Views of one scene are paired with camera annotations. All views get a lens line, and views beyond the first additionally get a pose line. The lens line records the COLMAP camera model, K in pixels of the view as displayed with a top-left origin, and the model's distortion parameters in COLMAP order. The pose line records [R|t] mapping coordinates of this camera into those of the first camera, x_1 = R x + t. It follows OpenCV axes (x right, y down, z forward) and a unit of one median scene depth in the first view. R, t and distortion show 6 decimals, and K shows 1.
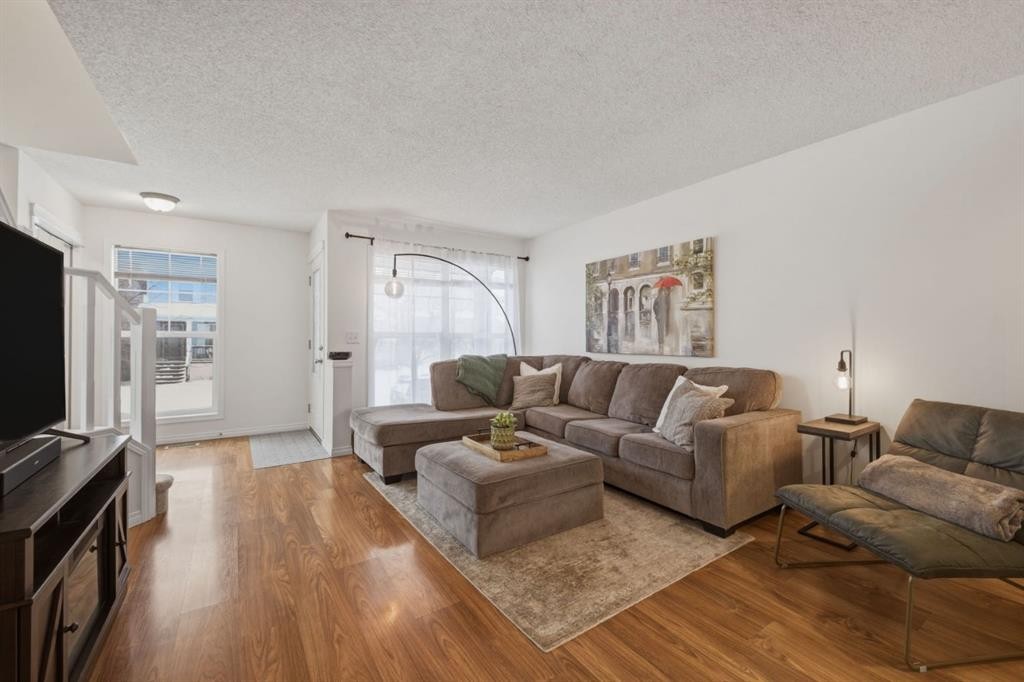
lens RADIAL K [[421.0, 0, 528.9], [0, 421.0, 339.8], [0, 0, 1]] dist [0.000694, 0.000020]
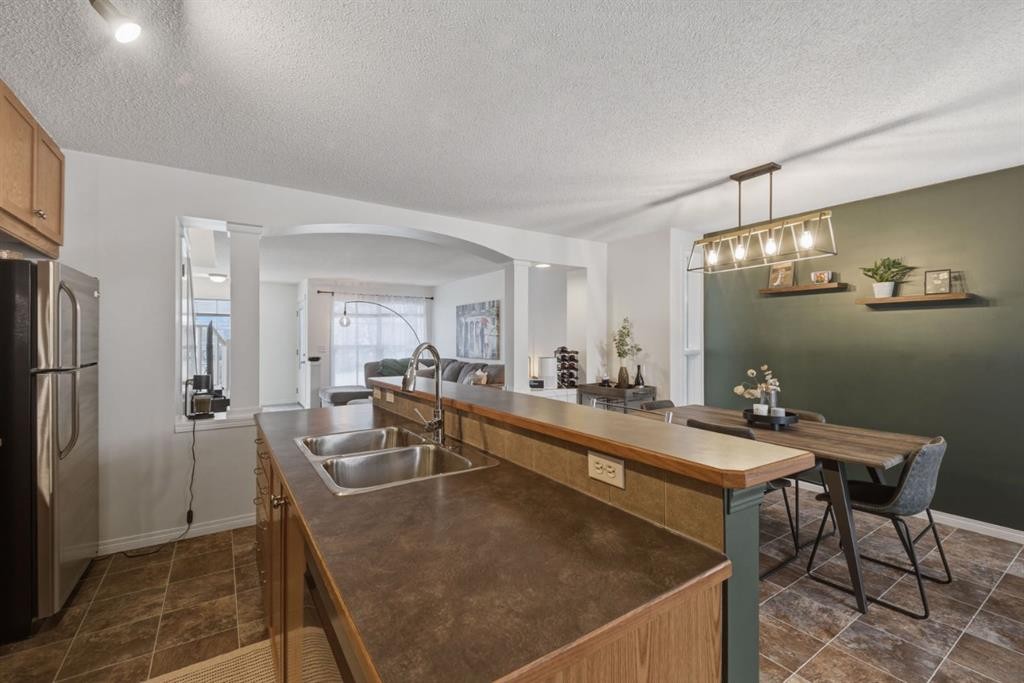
lens RADIAL K [[441.5, 0, 512.0], [0, 441.5, 341.5], [0, 0, 1]] dist [0.050786, -0.027909]
pose [[0.999822, -0.001900, -0.018751, 0.432363], [0.001957, 0.999994, 0.003007, -0.041693], [0.018745, -0.003044, 0.999820, -0.890092]]
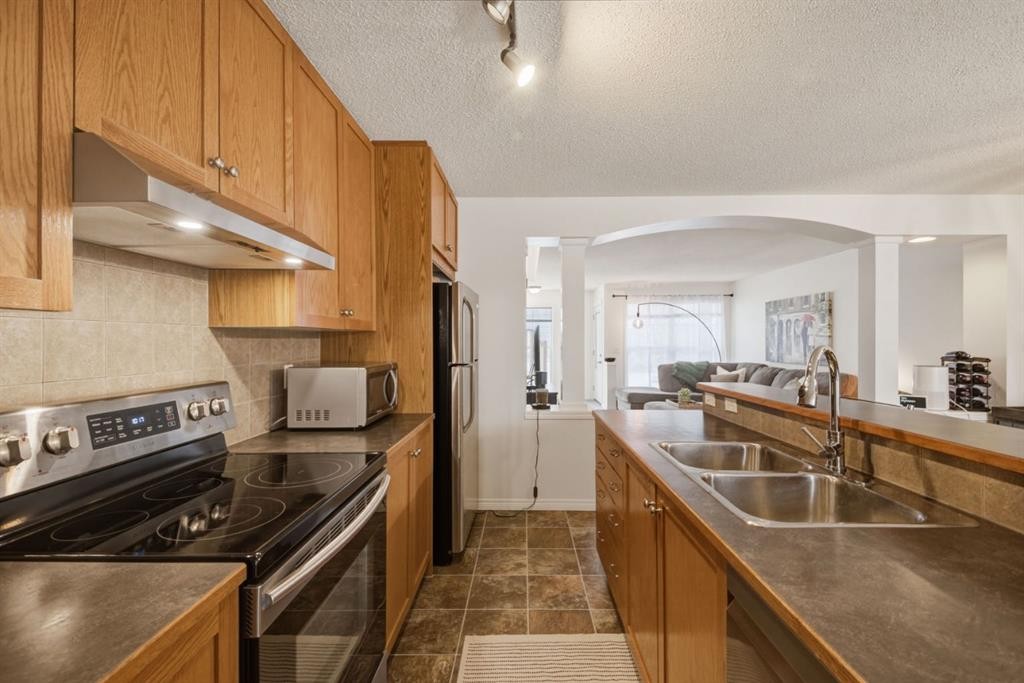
lens RADIAL K [[441.5, 0, 512.0], [0, 441.5, 341.5], [0, 0, 1]] dist [0.050786, -0.027909]
pose [[0.810942, -0.001598, -0.585125, 0.362305], [0.000964, 0.999999, -0.001395, -0.041879], [0.585126, 0.000568, 0.810942, -0.882068]]
